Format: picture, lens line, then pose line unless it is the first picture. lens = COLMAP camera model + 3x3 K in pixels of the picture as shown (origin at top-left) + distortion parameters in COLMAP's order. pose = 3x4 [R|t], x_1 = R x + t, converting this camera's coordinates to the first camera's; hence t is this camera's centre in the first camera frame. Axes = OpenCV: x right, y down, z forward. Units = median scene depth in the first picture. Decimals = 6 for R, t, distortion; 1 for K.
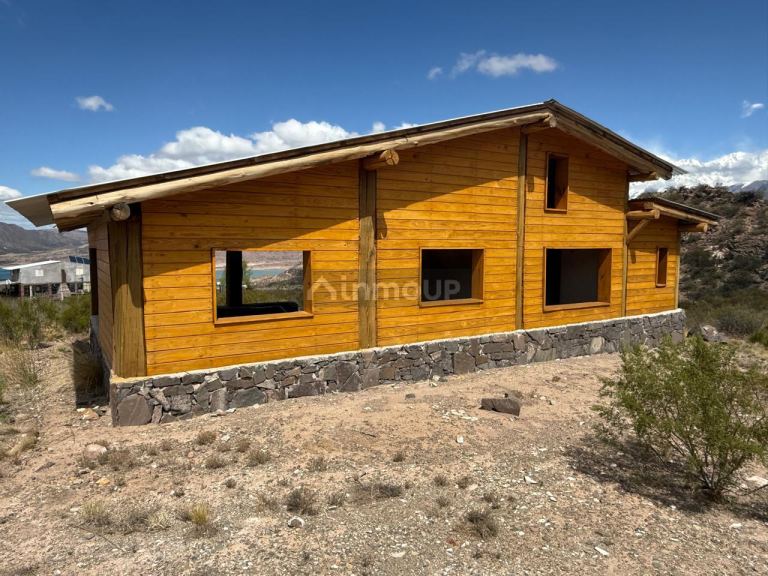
lens RADIAL K [[504.8, 0, 384.0], [0, 504.8, 288.0], [0, 0, 1]] dist [-0.003229, 0.002284]
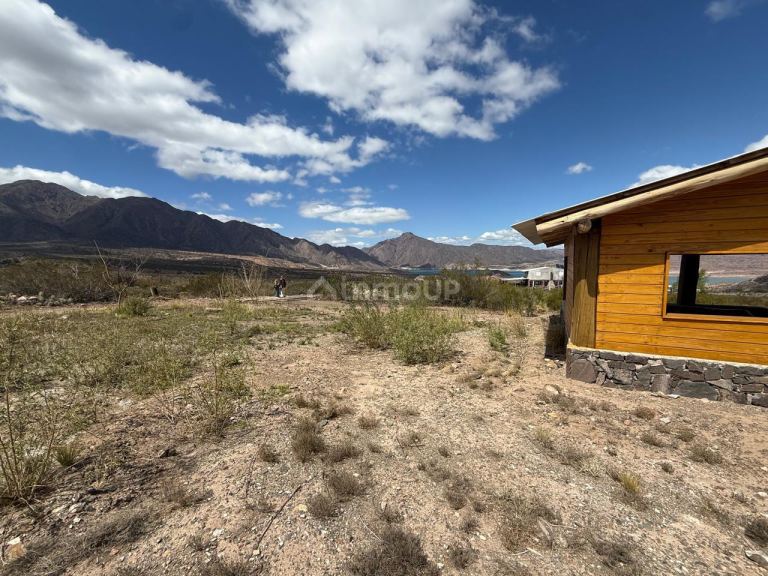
lens RADIAL K [[305.1, 0, 384.0], [0, 305.1, 288.0], [0, 0, 1]] dist [-0.003133, 0.000129]
pose [[0.478198, 0.067476, -0.875656, -0.034273], [-0.056540, 0.997341, 0.045976, 0.007229], [0.876430, 0.027524, 0.480741, 0.099642]]
